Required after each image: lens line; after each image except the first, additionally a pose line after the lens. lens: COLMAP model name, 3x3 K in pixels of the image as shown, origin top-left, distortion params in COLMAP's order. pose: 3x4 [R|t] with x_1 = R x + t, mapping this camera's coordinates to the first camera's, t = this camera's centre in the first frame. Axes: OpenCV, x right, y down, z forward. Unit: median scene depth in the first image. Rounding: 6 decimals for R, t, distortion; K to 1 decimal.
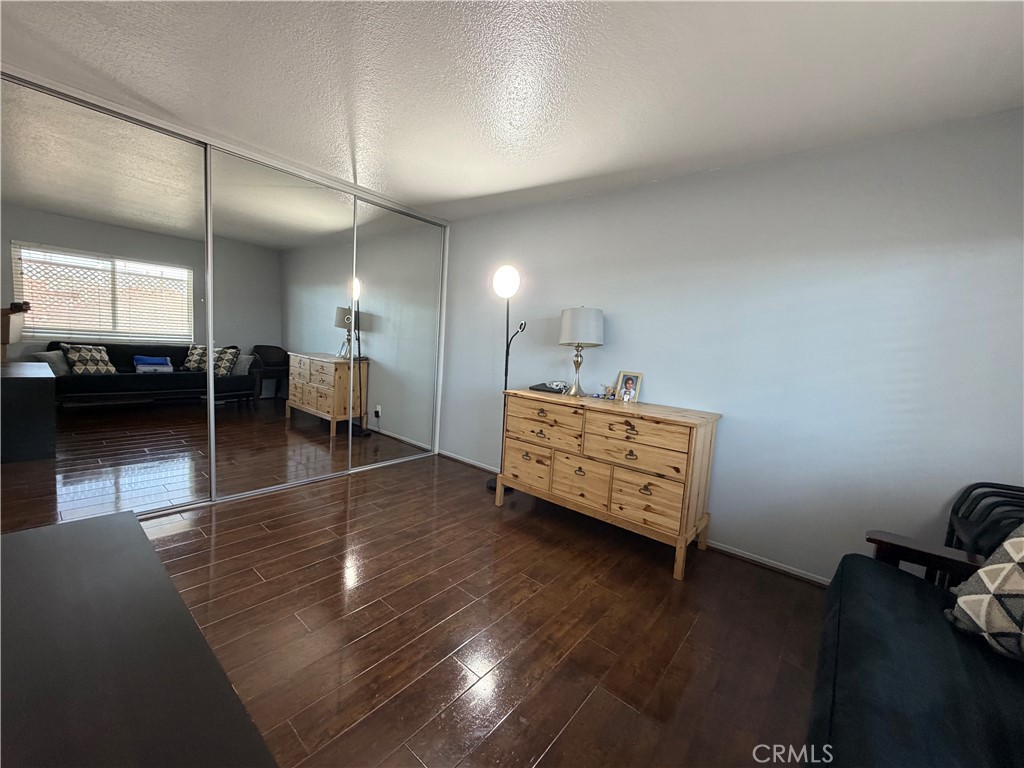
lens RADIAL K [[409.1, 0, 509.8], [0, 409.1, 382.6], [0, 0, 1]] dist [0.003197, 0.000130]
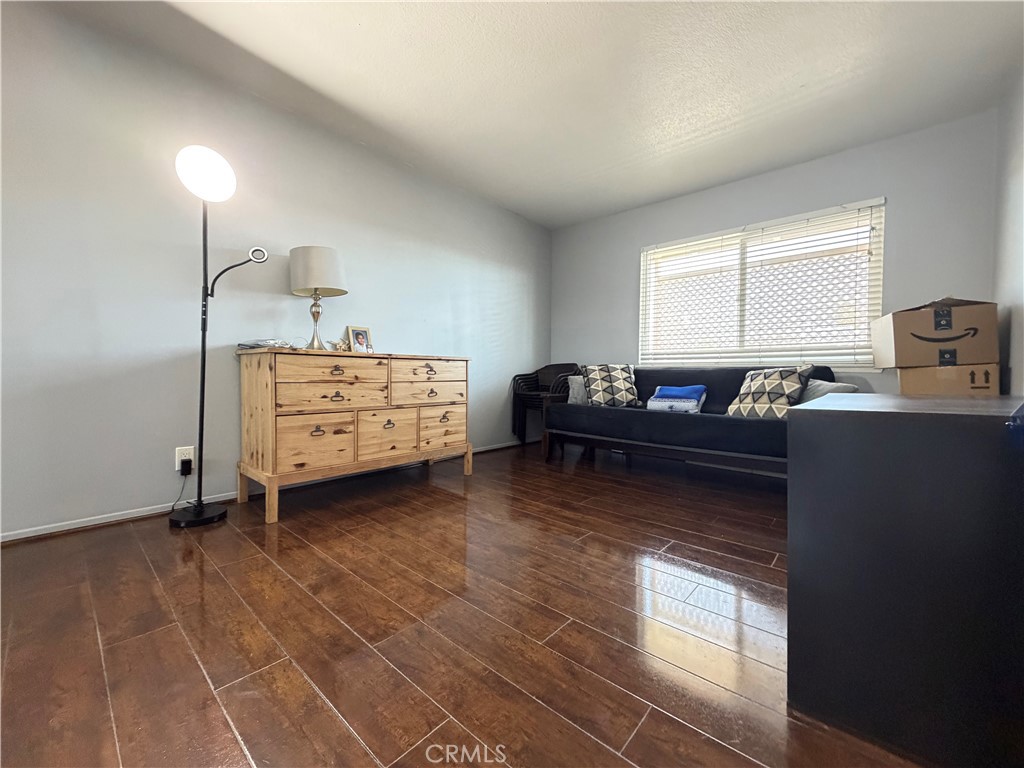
lens RADIAL K [[409.1, 0, 509.8], [0, 409.1, 382.5], [0, 0, 1]] dist [0.003197, 0.000130]
pose [[0.031439, -0.087250, 0.995690, -0.768980], [0.093114, 0.992106, 0.083996, 0.065427], [-0.995159, 0.090072, 0.039315, 0.671557]]
